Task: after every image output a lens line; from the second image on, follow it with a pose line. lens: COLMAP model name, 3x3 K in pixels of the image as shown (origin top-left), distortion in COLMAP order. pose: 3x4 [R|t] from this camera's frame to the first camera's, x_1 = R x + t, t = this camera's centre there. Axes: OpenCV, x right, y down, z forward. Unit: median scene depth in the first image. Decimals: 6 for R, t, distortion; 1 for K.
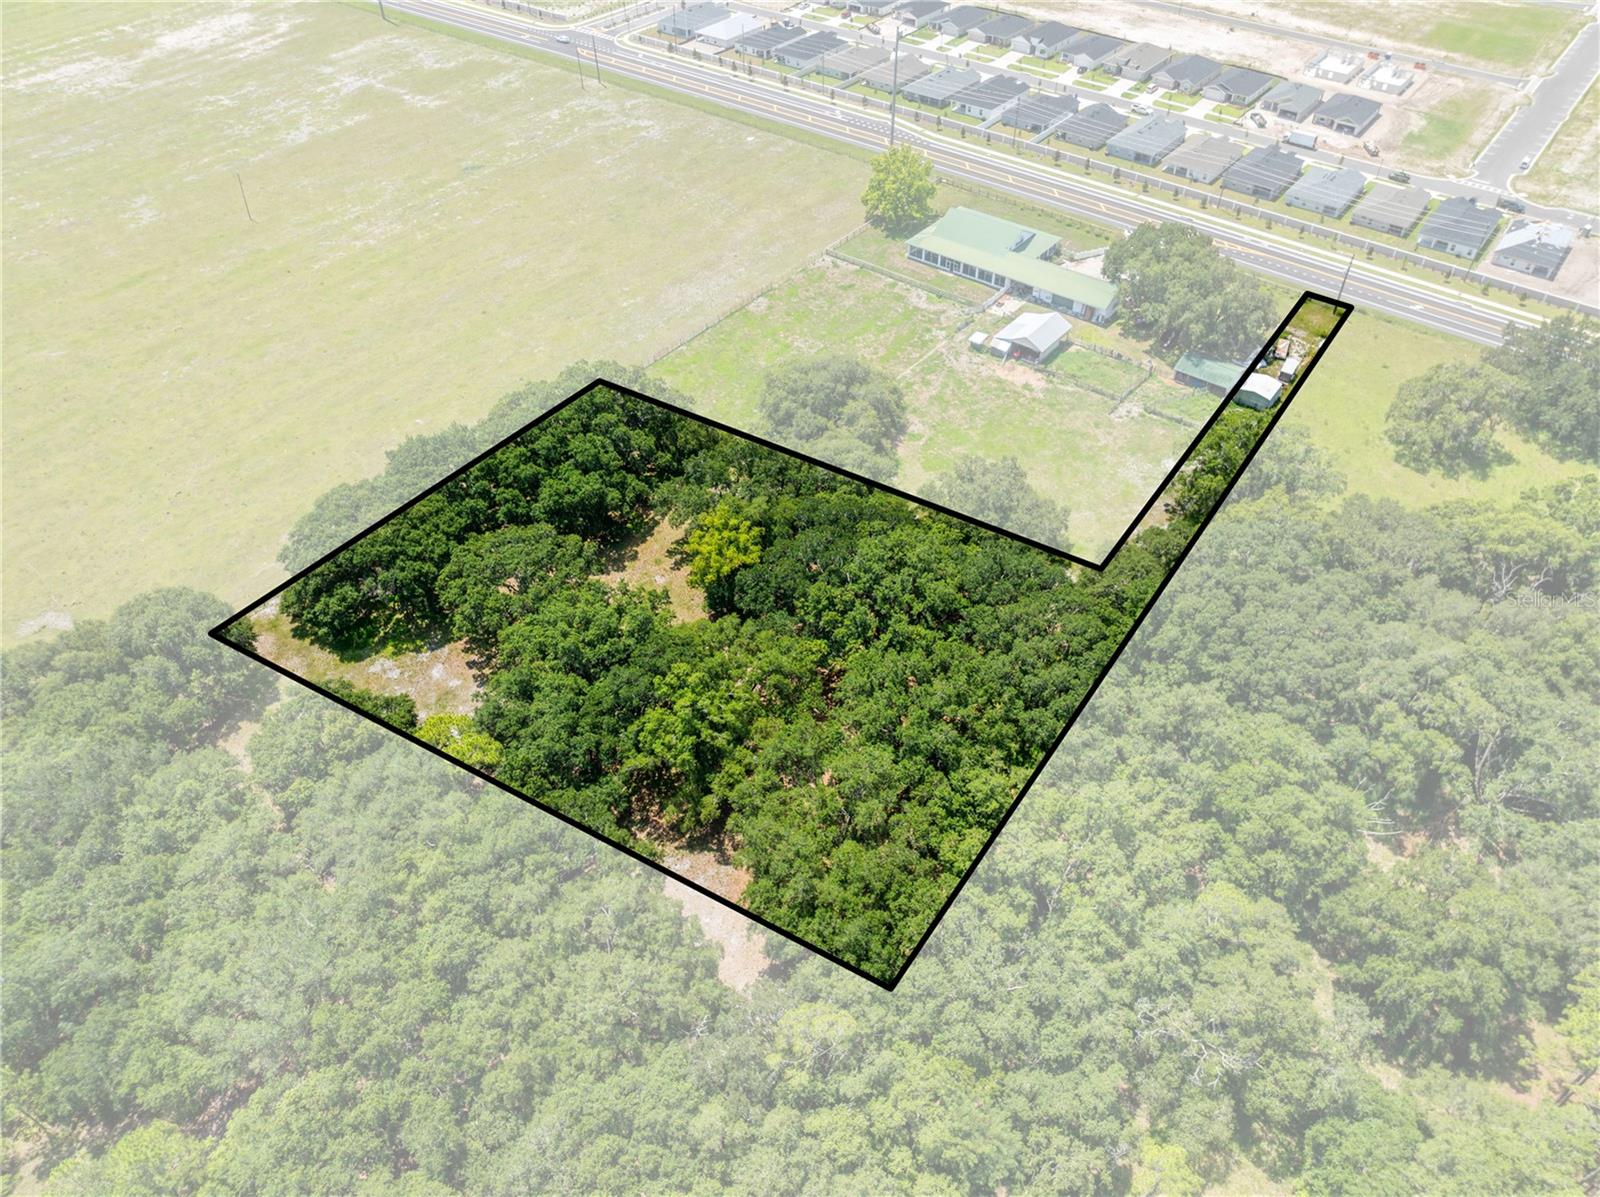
lens RADIAL K [[1119.9, 0, 800.0], [0, 1119.9, 598.5], [0, 0, 1]] dist [-0.049797, 0.029318]
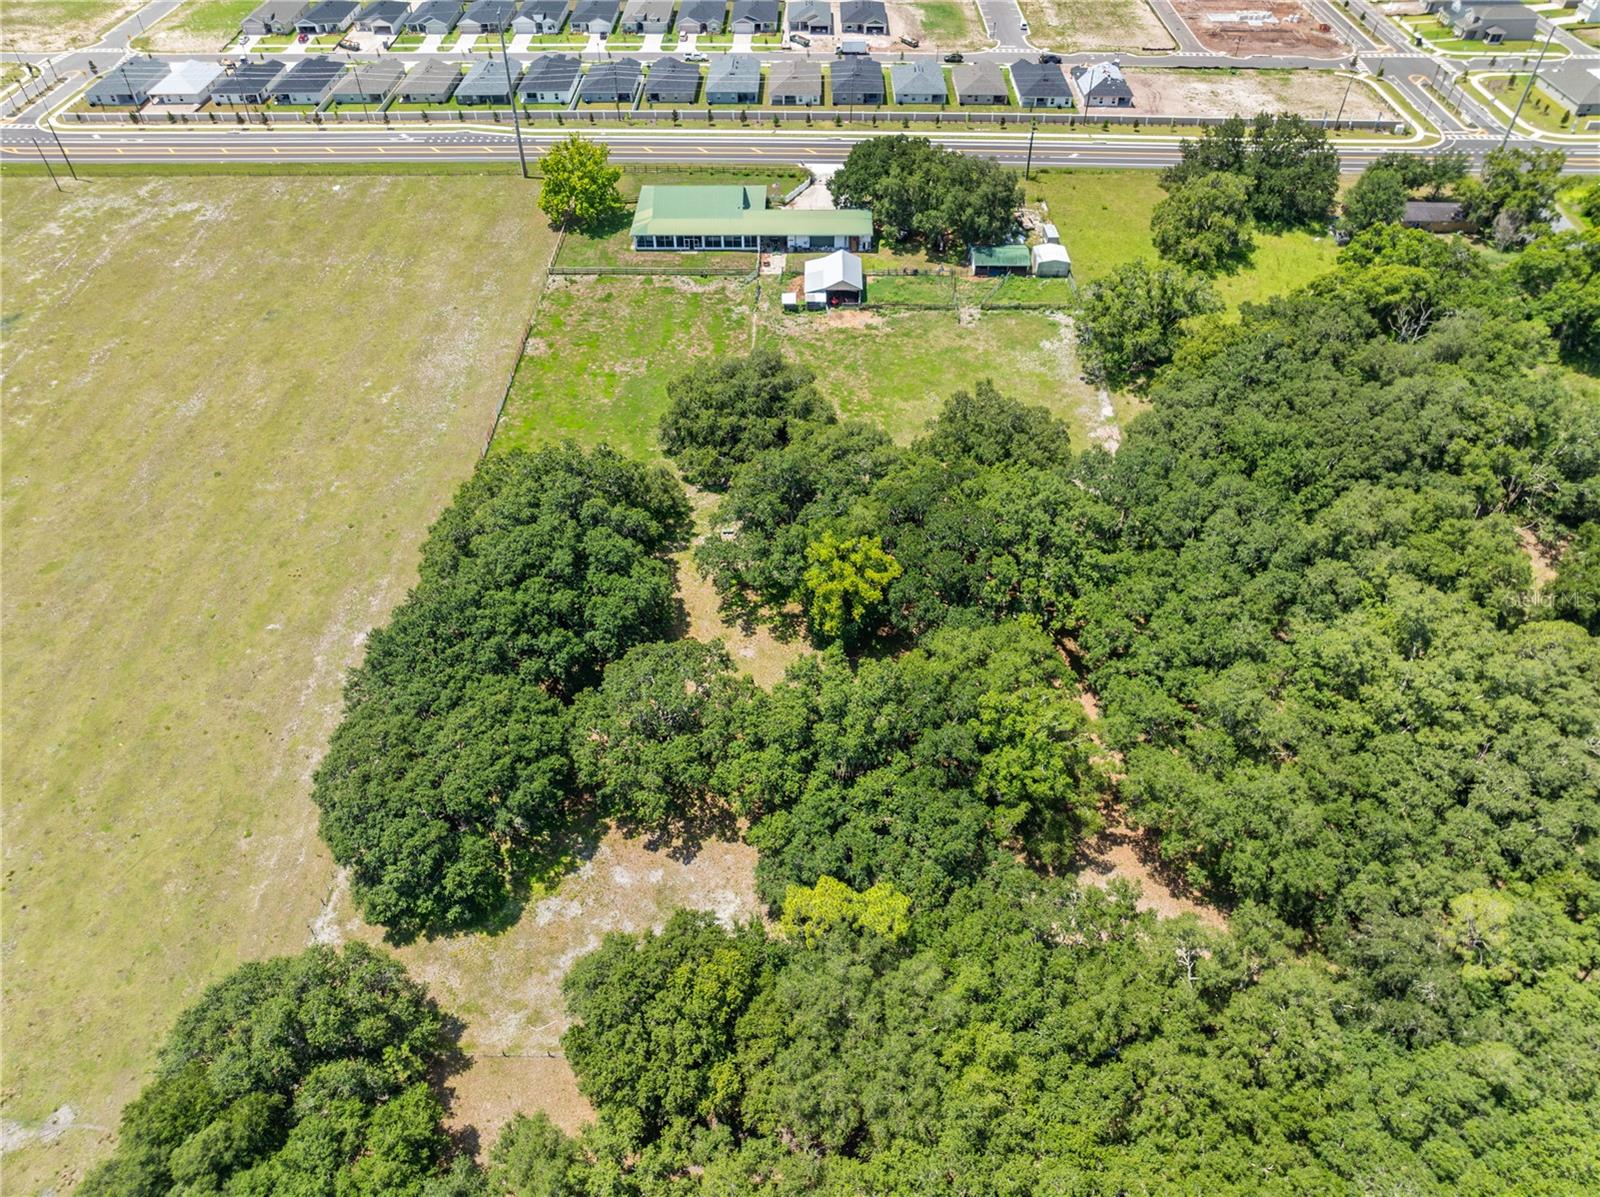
lens RADIAL K [[1129.0, 0, 802.5], [0, 1129.0, 596.1], [0, 0, 1]] dist [-0.036691, 0.001814]
pose [[0.795634, -0.418806, 0.437685, -0.266995], [0.420400, 0.901941, 0.098825, -0.072880], [-0.436155, 0.105374, 0.893681, 0.129809]]
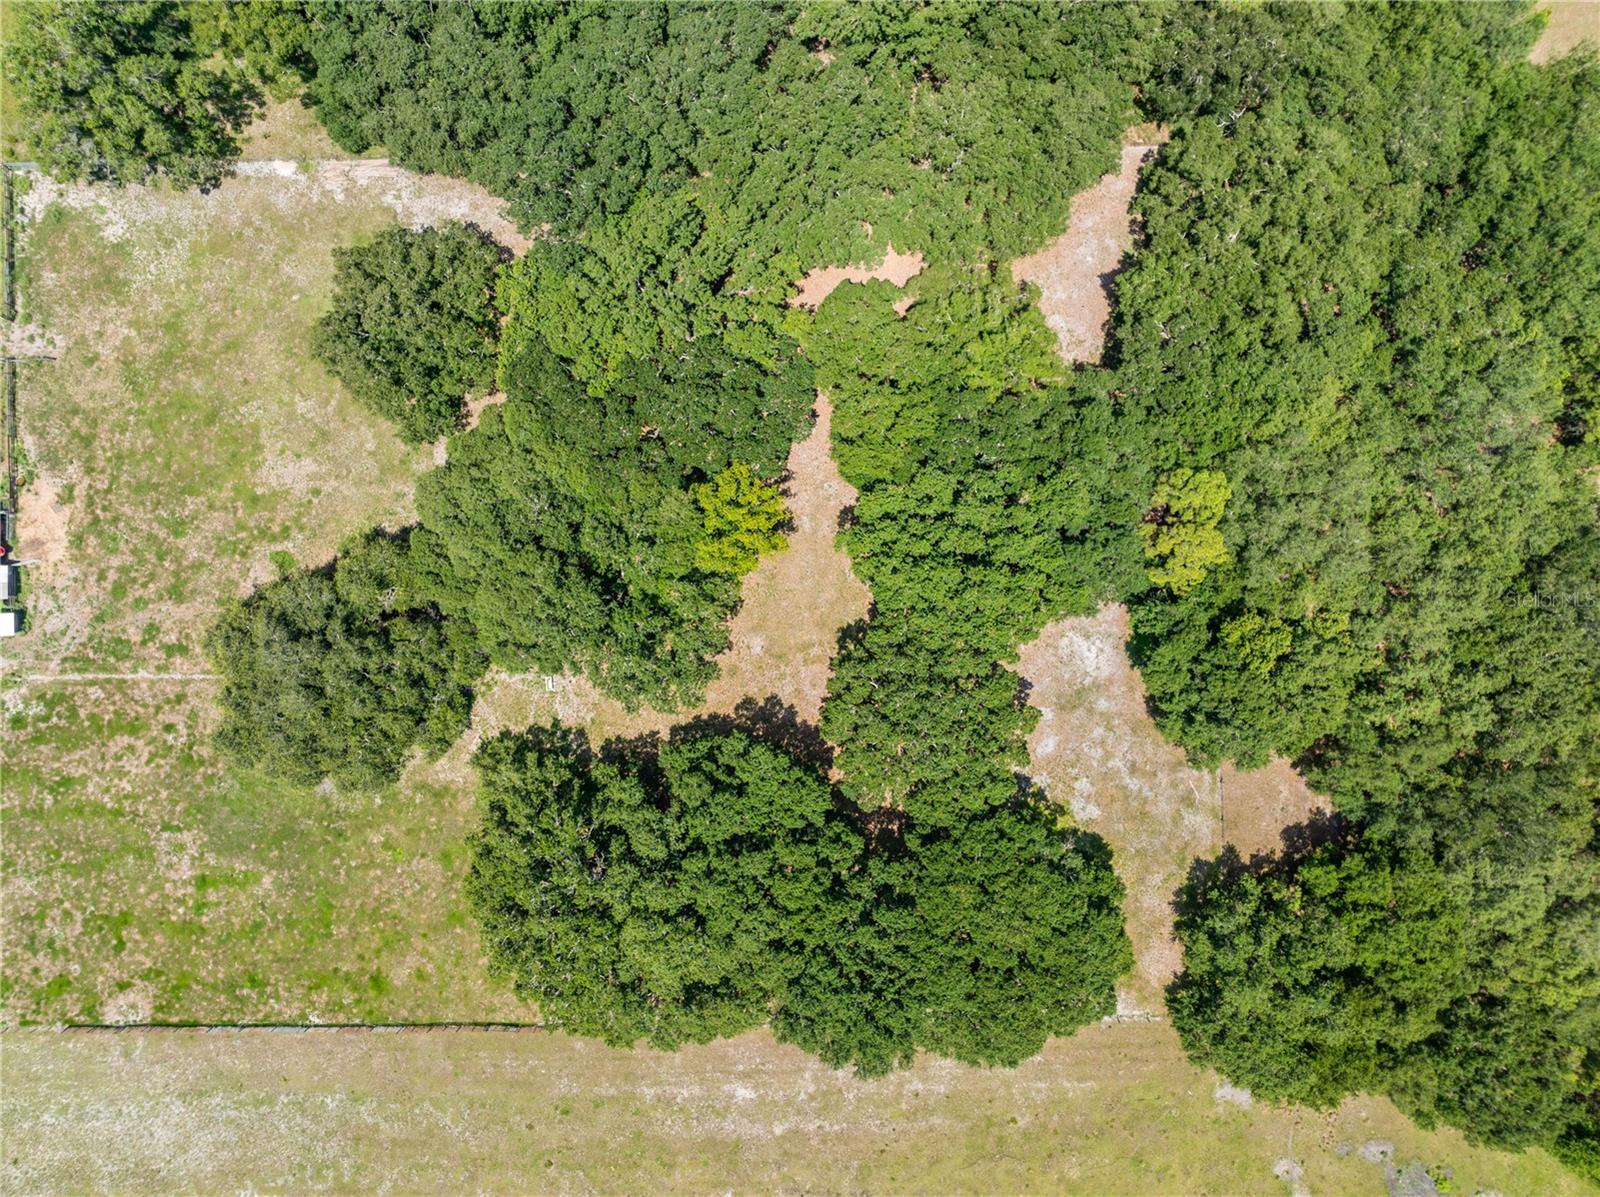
lens RADIAL K [[1118.3, 0, 809.1], [0, 1118.3, 604.2], [0, 0, 1]] dist [-0.046746, 0.024391]
pose [[-0.627915, -0.777868, 0.025384, -0.086871], [0.545616, -0.416708, 0.727088, -0.316861], [-0.555001, 0.470399, 0.686075, 0.271115]]
